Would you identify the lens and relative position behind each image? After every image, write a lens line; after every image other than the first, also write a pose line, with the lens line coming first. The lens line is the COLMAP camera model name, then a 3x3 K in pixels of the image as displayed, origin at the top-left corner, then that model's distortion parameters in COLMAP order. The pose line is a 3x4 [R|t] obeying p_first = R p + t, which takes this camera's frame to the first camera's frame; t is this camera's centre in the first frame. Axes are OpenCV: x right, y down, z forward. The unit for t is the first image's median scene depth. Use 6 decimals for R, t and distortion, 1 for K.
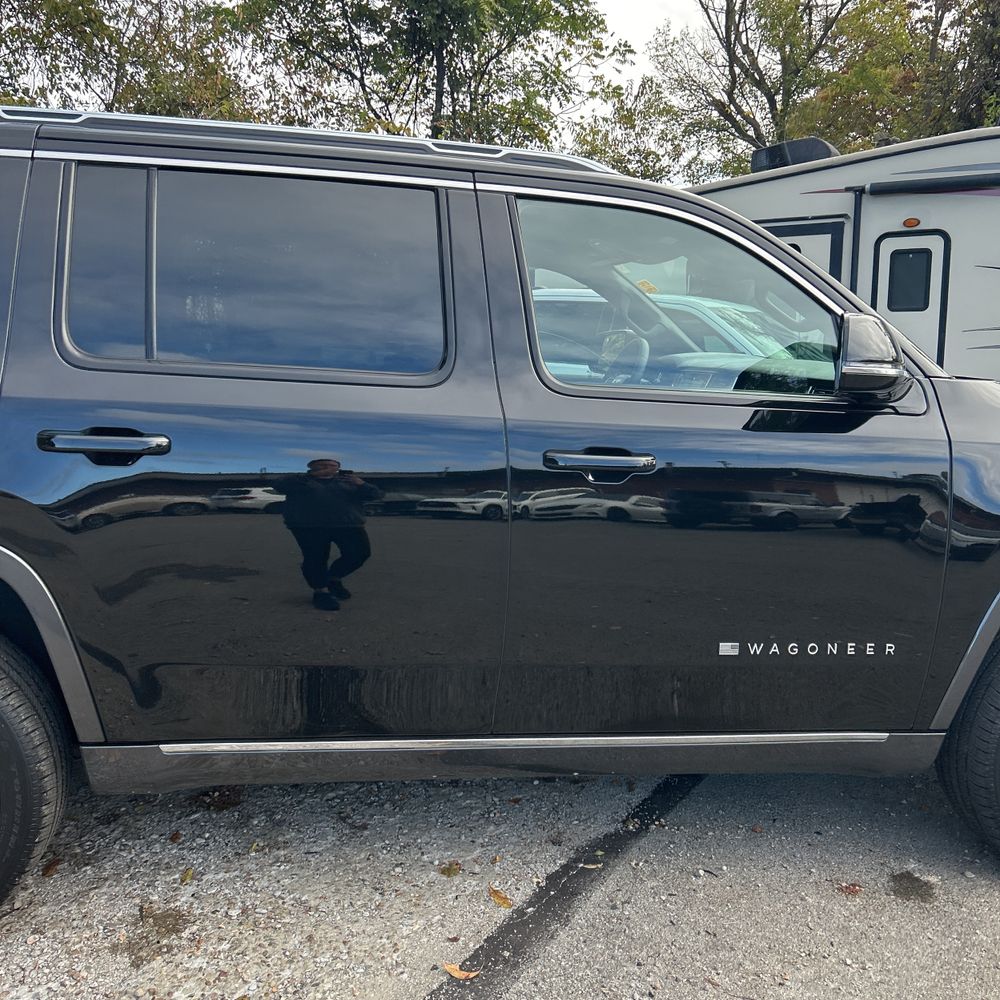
lens RADIAL K [[1028.8, 0, 500.0], [0, 1028.8, 500.0], [0, 0, 1]] dist [0.024857, 0.020648]
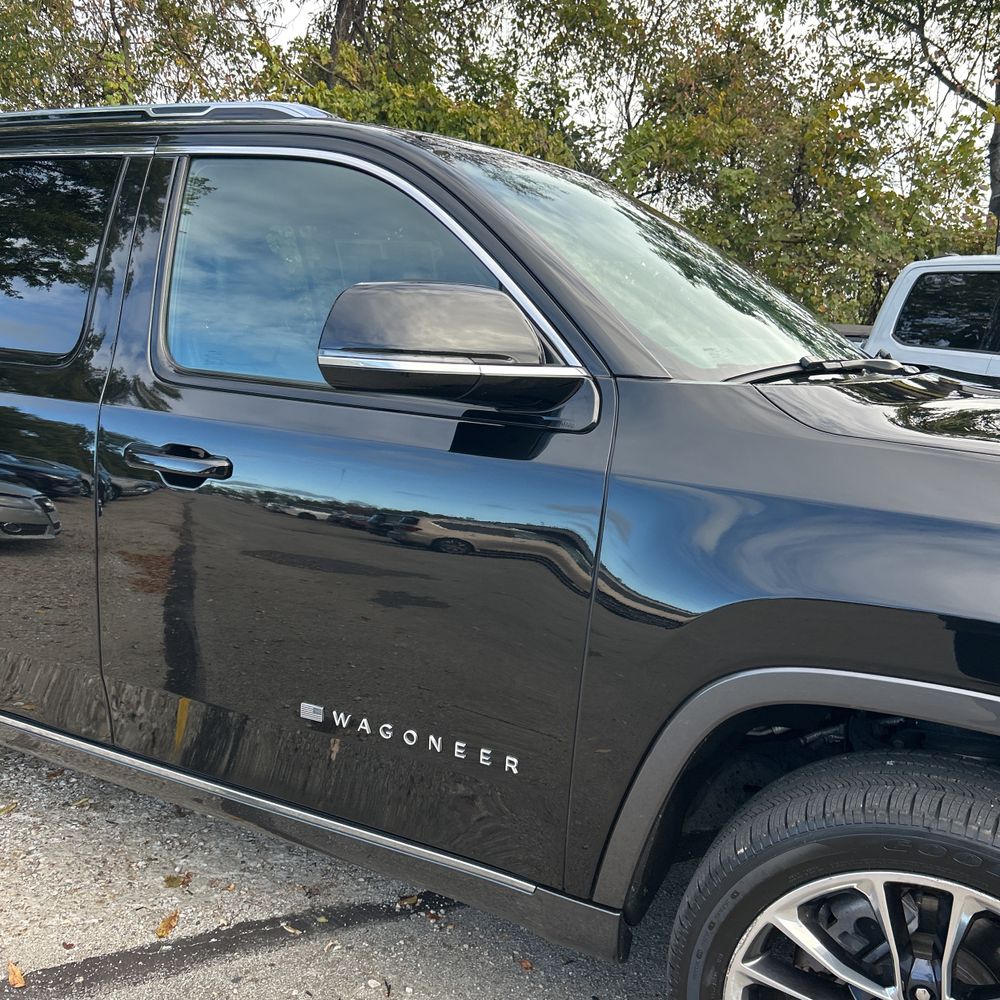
lens RADIAL K [[1026.4, 0, 490.0], [0, 1026.4, 511.4], [0, 0, 1]] dist [0.037431, -0.024094]
pose [[0.801965, 0.107672, -0.587588, 0.717354], [-0.093620, 0.994121, 0.054391, -0.058748], [0.589990, 0.011390, 0.807330, 0.408209]]
